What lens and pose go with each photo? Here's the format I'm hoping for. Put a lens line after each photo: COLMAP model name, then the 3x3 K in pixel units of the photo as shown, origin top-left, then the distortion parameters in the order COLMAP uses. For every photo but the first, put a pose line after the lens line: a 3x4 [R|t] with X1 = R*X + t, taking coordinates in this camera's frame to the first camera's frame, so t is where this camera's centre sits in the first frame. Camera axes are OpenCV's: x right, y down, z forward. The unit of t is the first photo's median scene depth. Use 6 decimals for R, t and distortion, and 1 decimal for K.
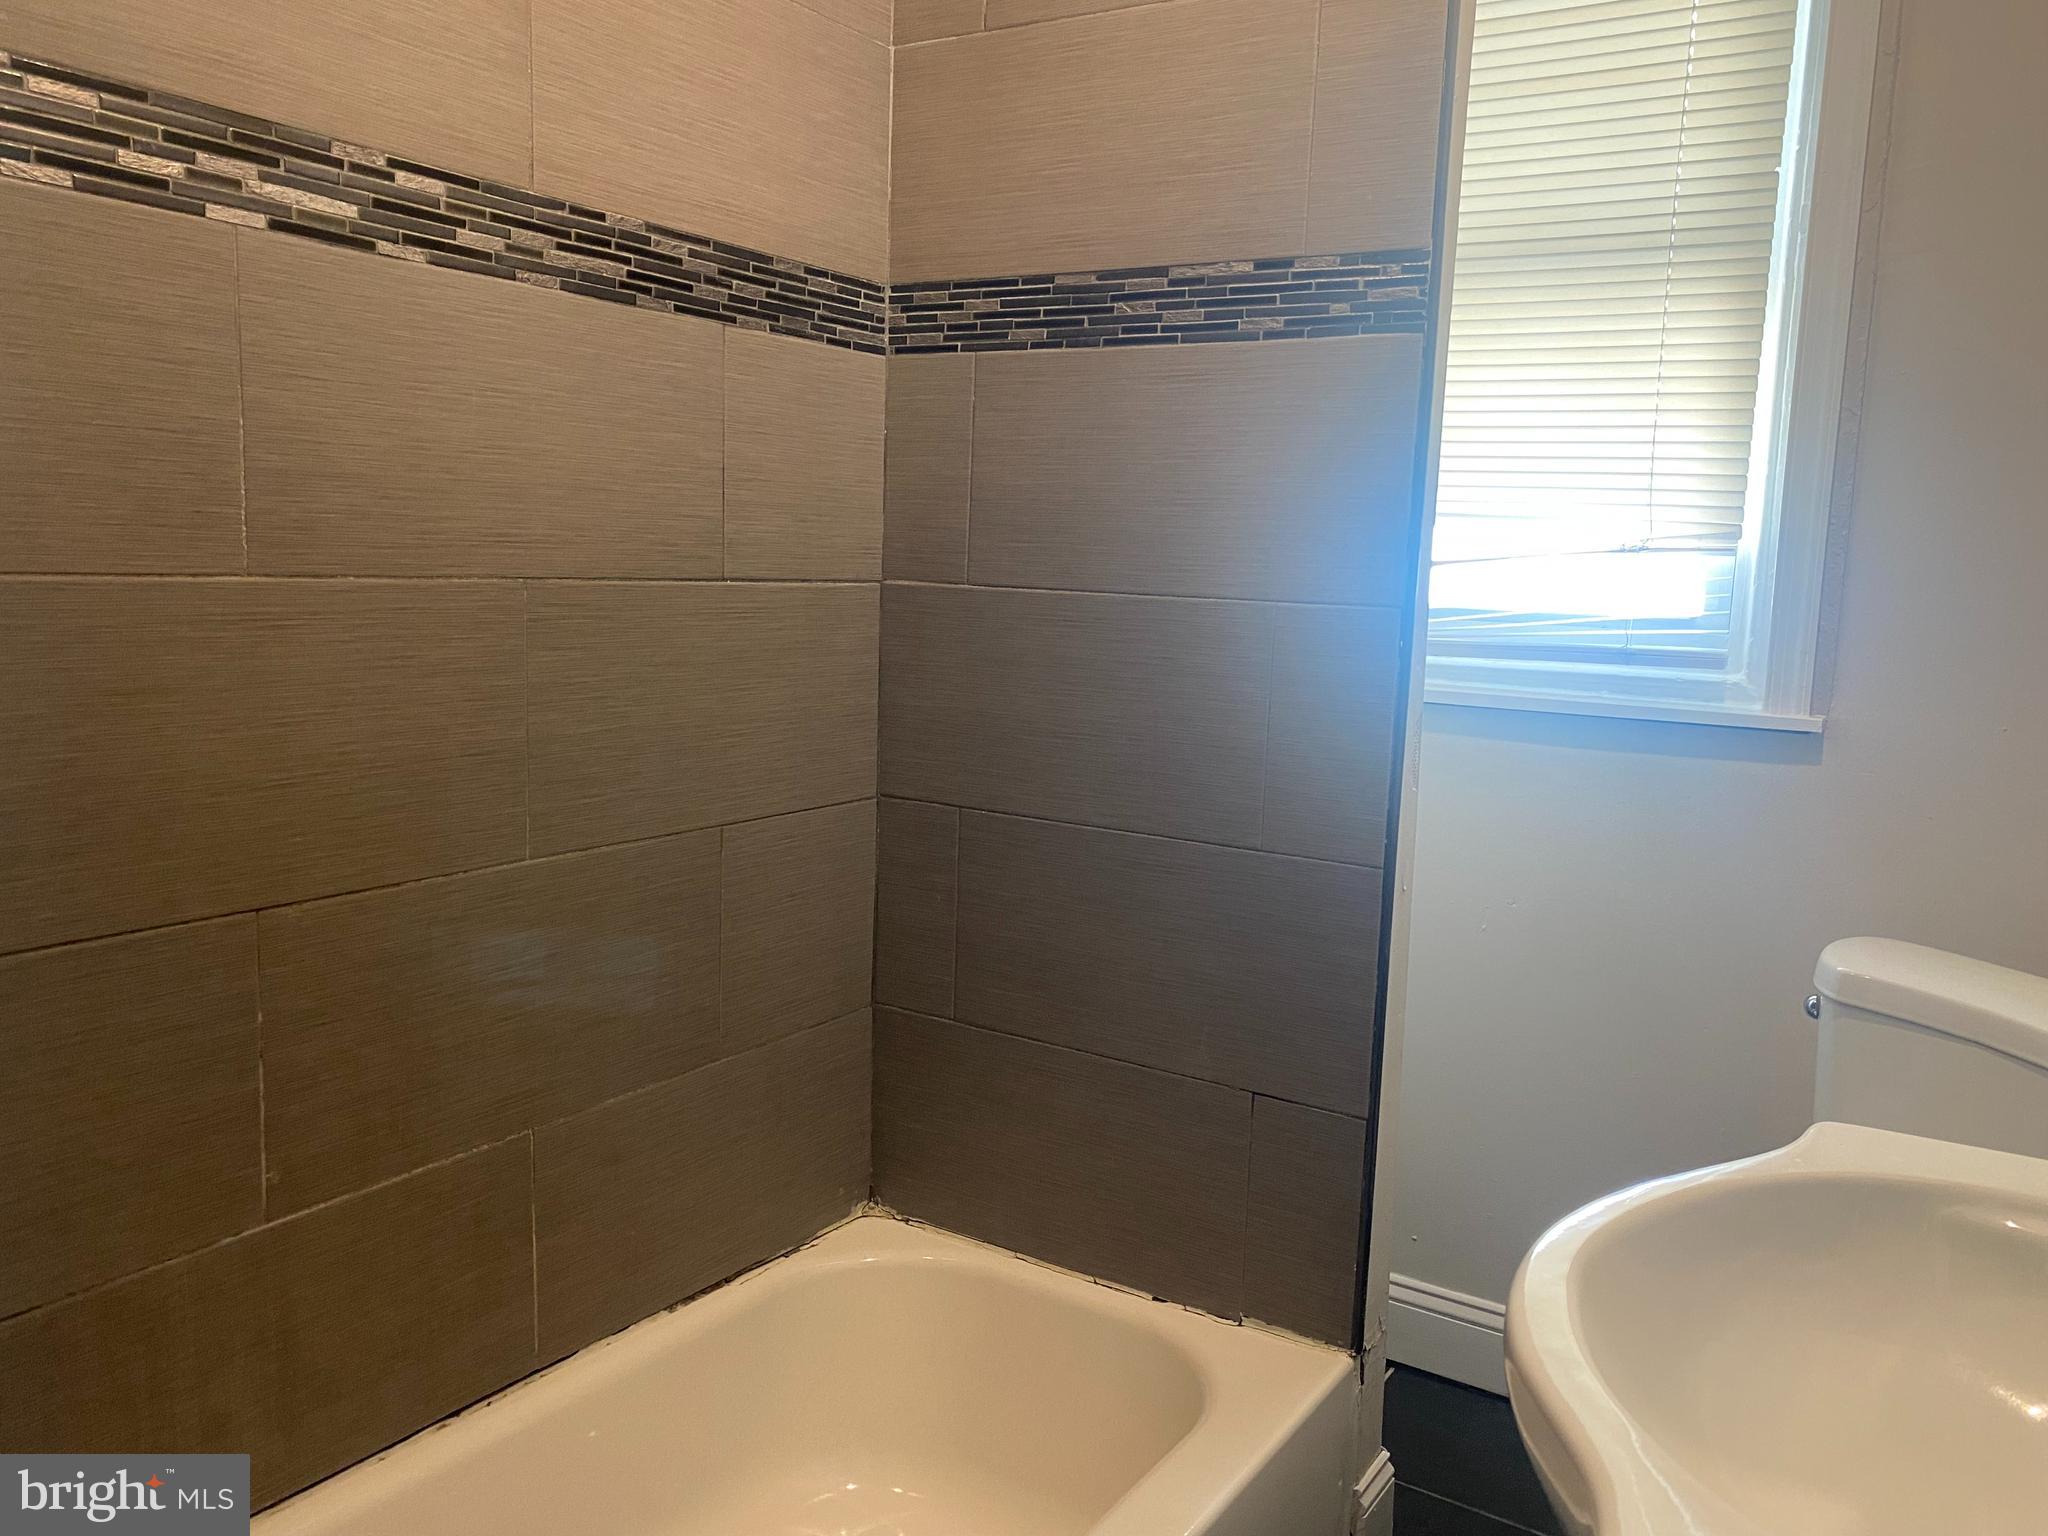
lens RADIAL K [[1571.4, 0, 1037.8], [0, 1571.4, 754.2], [0, 0, 1]] dist [0.027041, -0.028169]
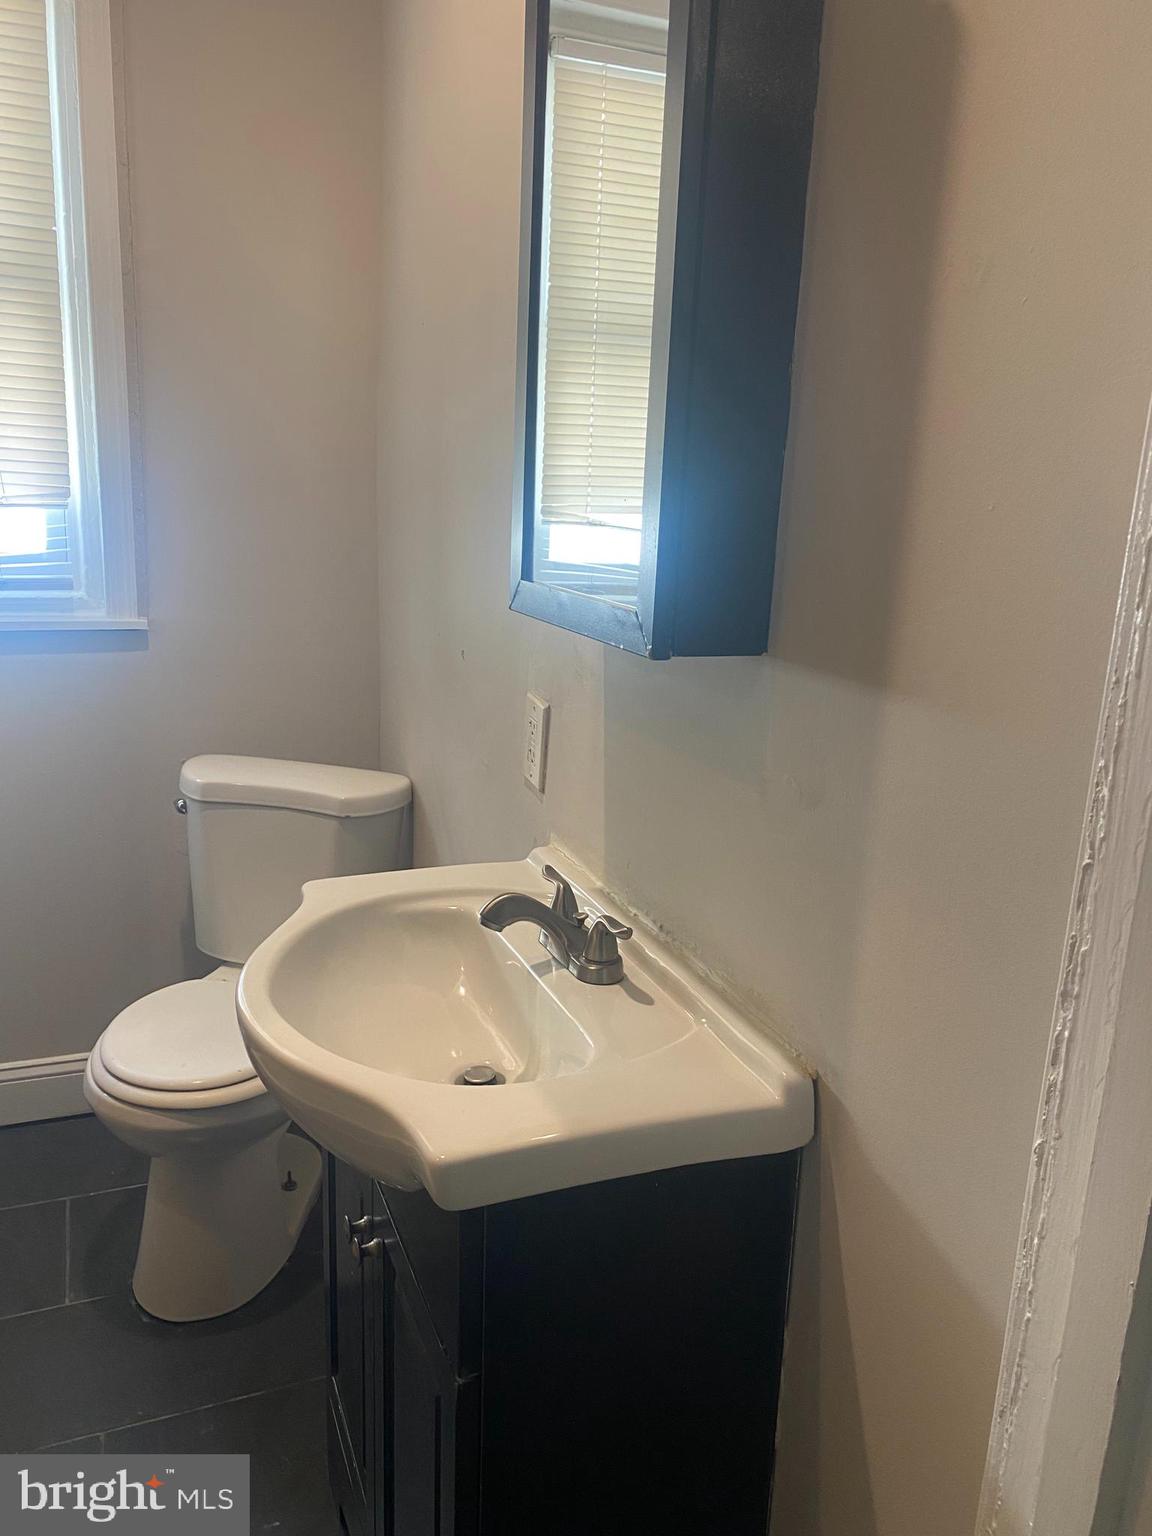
lens RADIAL K [[1178.5, 0, 576.4], [0, 1178.5, 763.2], [0, 0, 1]] dist [0.027041, -0.028169]
pose [[0.590384, -0.197478, 0.782591, -0.192119], [0.086100, 0.979483, 0.182208, -0.064467], [-0.802517, -0.040192, 0.595274, -0.014896]]
